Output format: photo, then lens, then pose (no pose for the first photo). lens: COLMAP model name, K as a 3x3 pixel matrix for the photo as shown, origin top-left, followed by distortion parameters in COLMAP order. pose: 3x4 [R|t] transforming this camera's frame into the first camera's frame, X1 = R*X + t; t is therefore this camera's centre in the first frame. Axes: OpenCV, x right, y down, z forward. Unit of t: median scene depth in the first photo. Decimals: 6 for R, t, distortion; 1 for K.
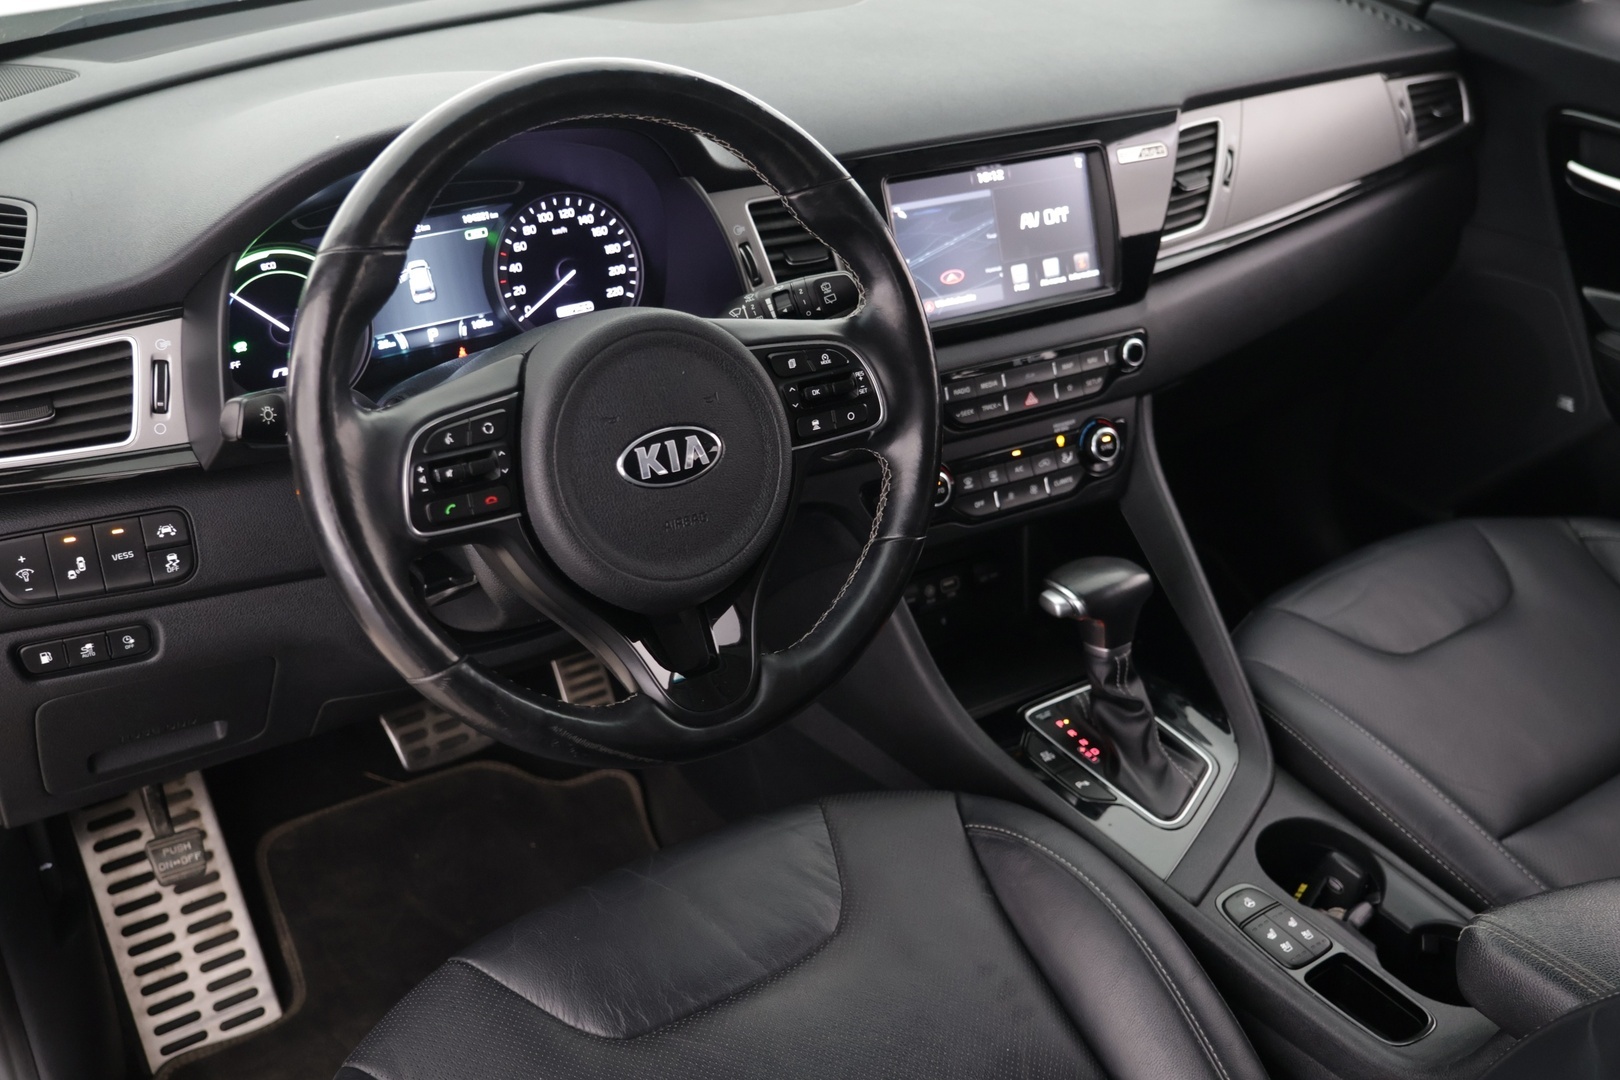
lens RADIAL K [[1632.7, 0, 810.0], [0, 1632.7, 540.0], [0, 0, 1]] dist [-0.007490, 0.011755]
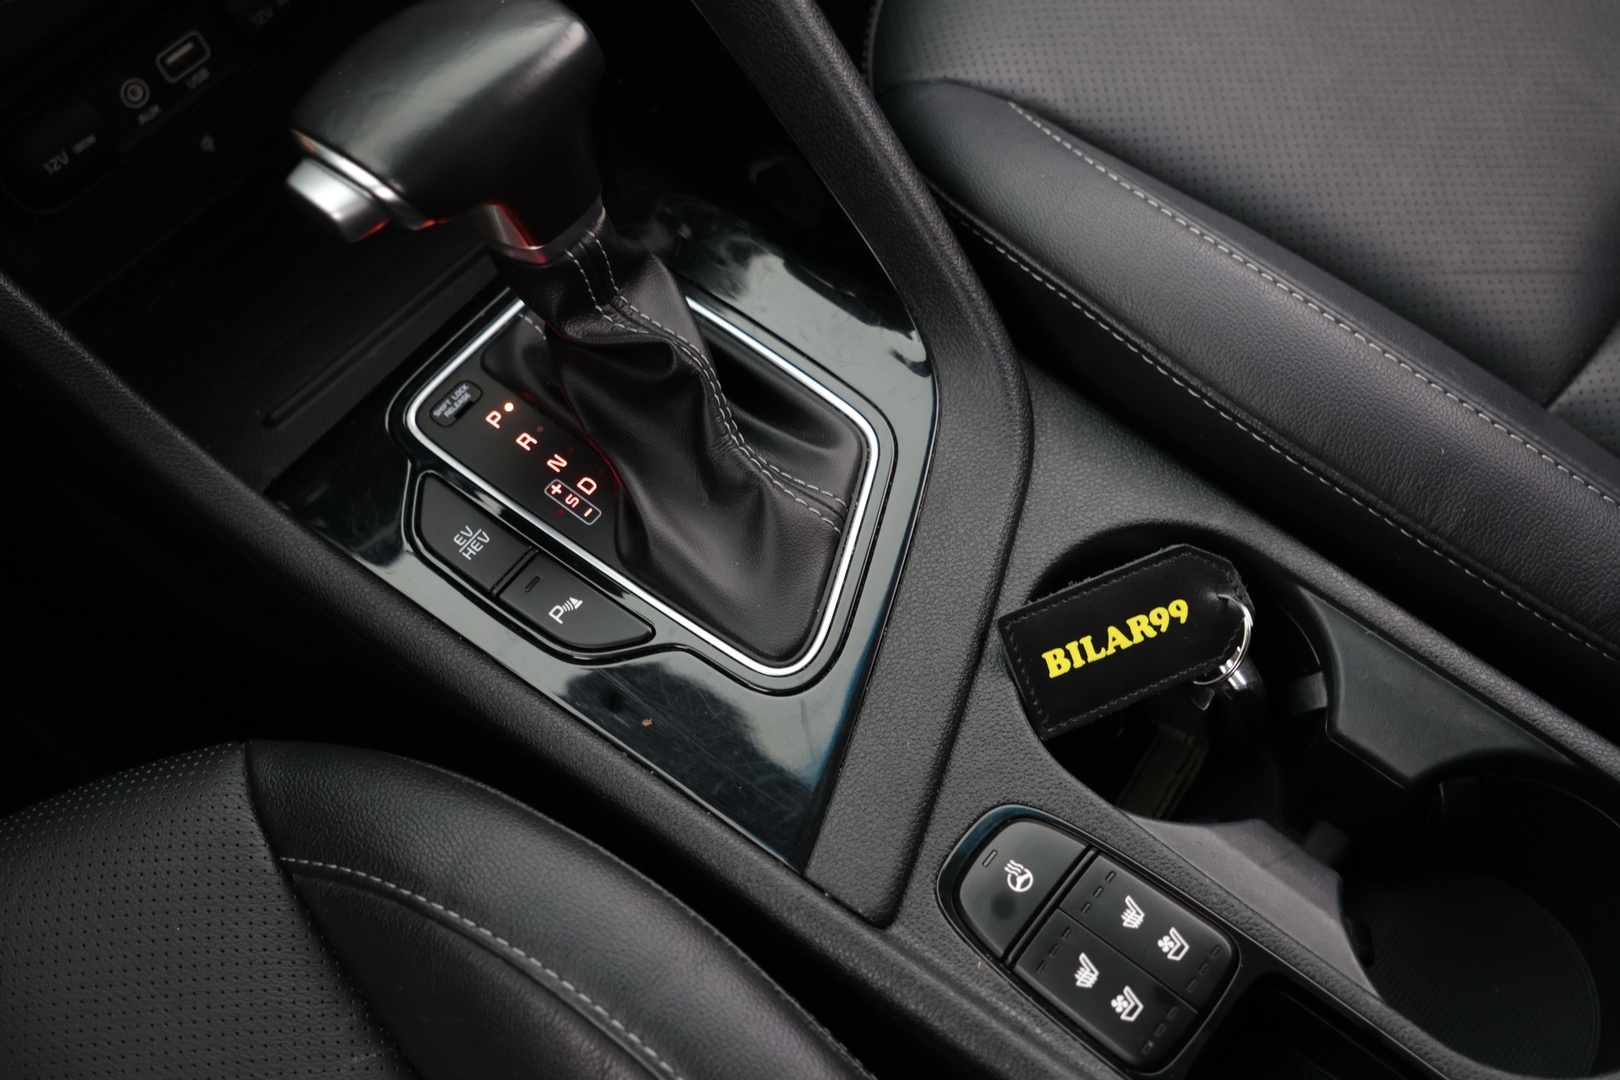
lens RADIAL K [[1882.7, 0, 810.0], [0, 1882.7, 540.0], [0, 0, 1]] dist [-0.018820, -0.002044]
pose [[0.956236, -0.290550, 0.034542, 0.214656], [0.238692, 0.842894, 0.482240, -0.068345], [-0.169230, -0.452890, 0.875358, 0.610174]]
